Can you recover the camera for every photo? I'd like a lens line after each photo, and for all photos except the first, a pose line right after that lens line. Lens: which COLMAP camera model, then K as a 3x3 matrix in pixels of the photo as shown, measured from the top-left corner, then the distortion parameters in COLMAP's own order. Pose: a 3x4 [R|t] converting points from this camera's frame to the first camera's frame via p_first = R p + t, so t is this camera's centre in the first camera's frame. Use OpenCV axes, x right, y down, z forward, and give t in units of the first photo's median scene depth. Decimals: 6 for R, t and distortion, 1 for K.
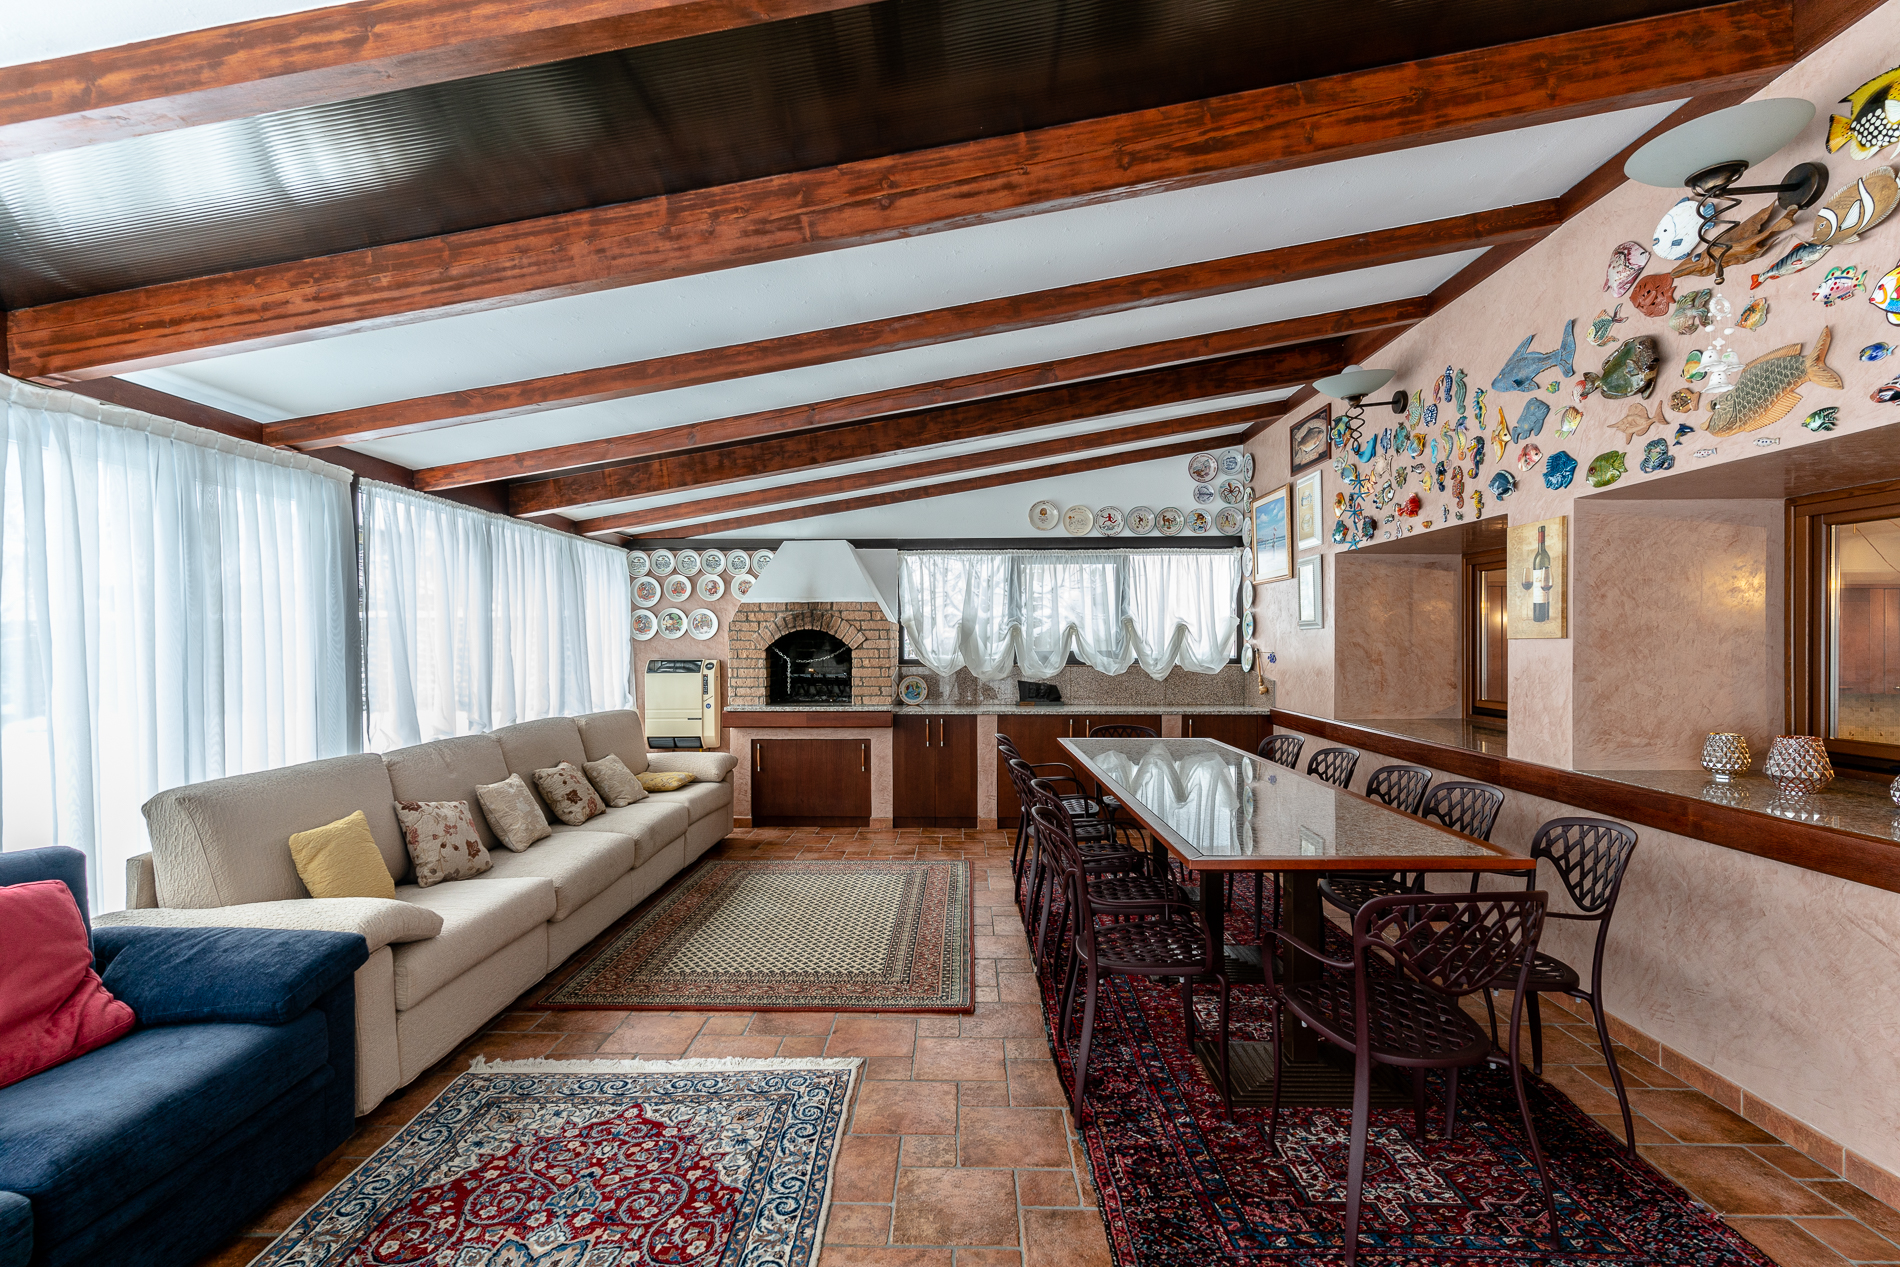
lens RADIAL K [[895.9, 0, 955.5], [0, 895.9, 645.0], [0, 0, 1]] dist [0.000746, 0.000489]
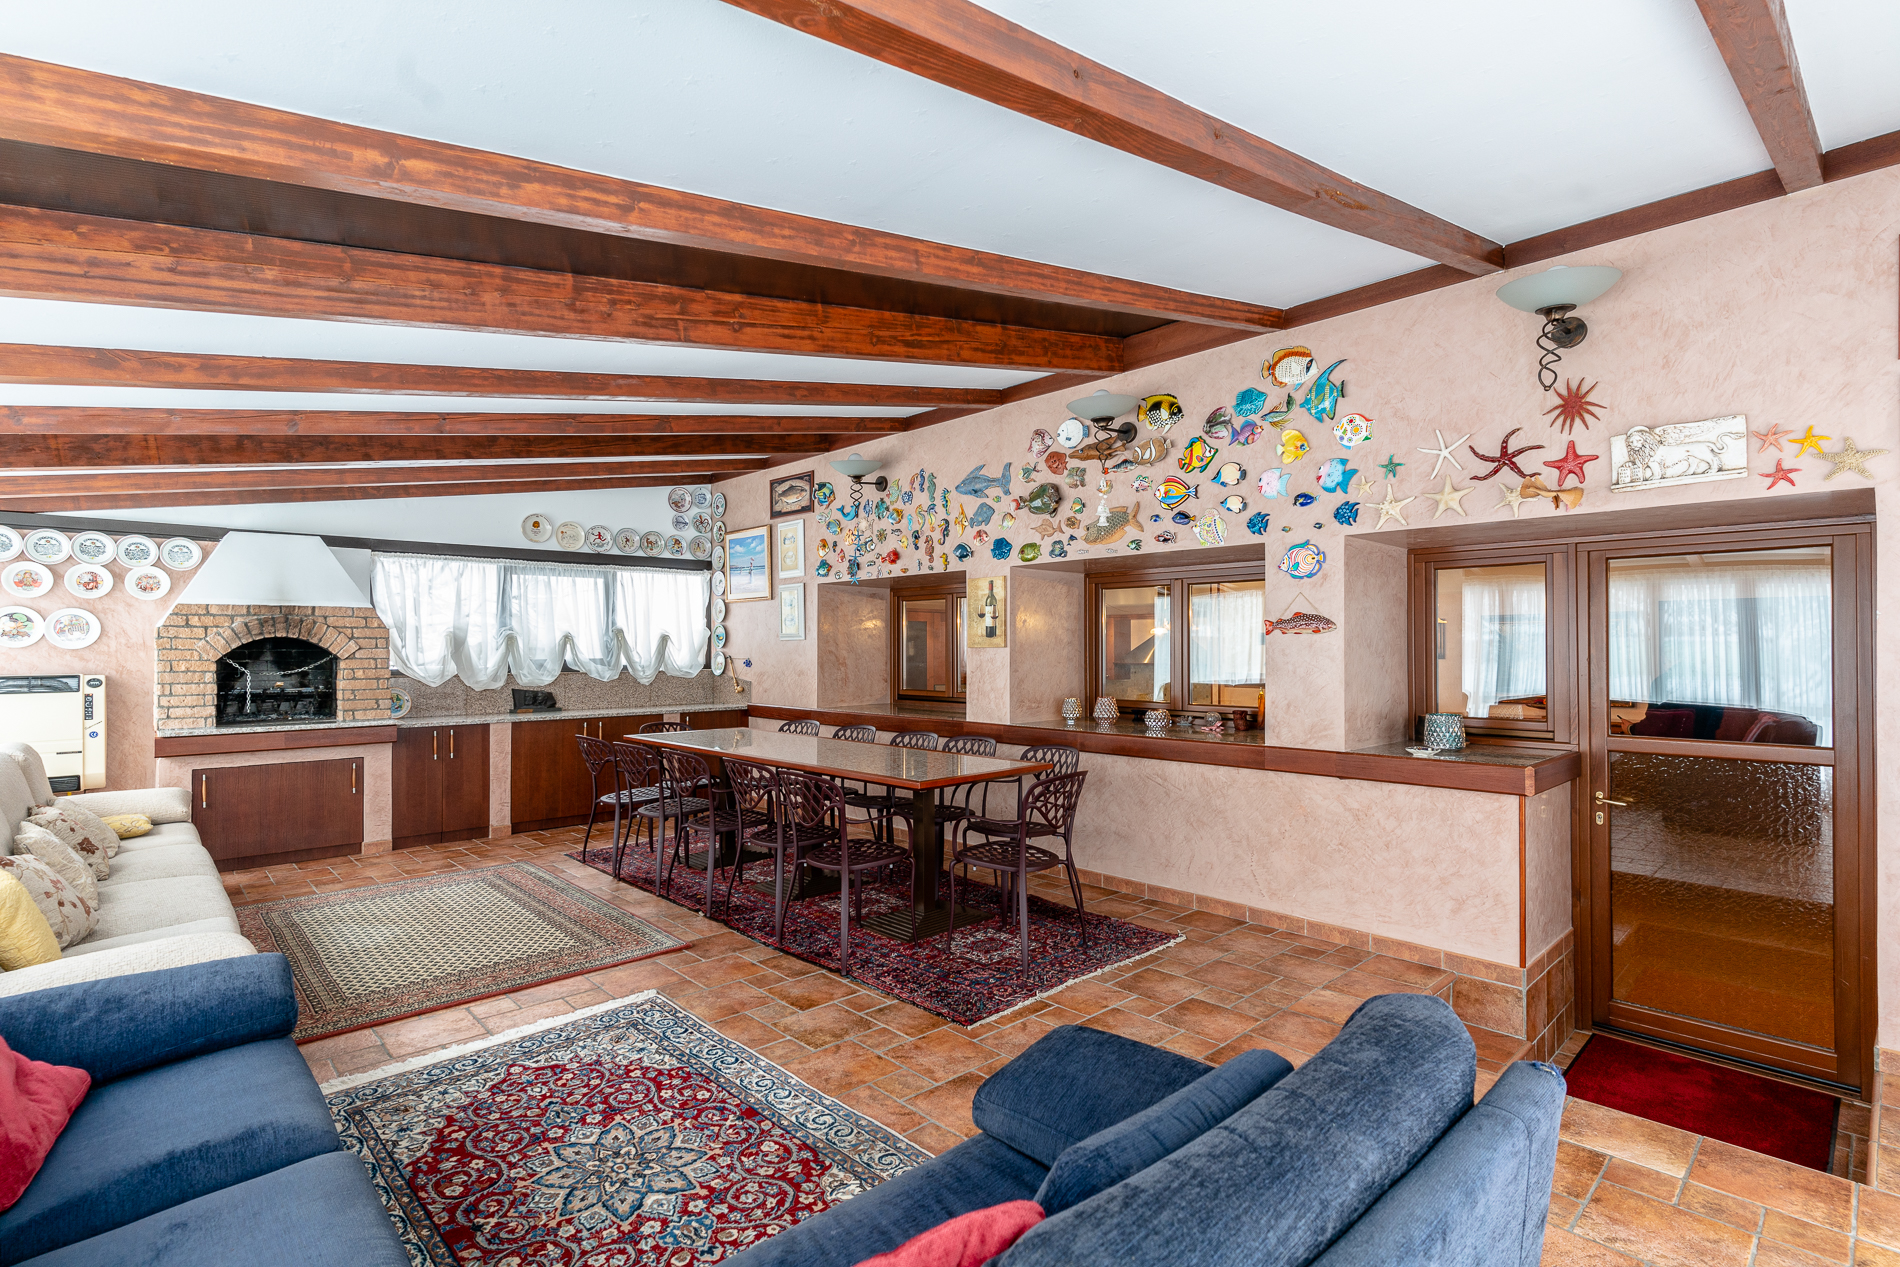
lens RADIAL K [[895.9, 0, 955.5], [0, 895.9, 645.0], [0, 0, 1]] dist [0.000746, 0.000489]
pose [[0.709528, 0.002506, 0.704672, -0.551526], [0.004817, 0.999953, -0.008406, 0.001915], [-0.704660, 0.009359, 0.709483, -0.135908]]
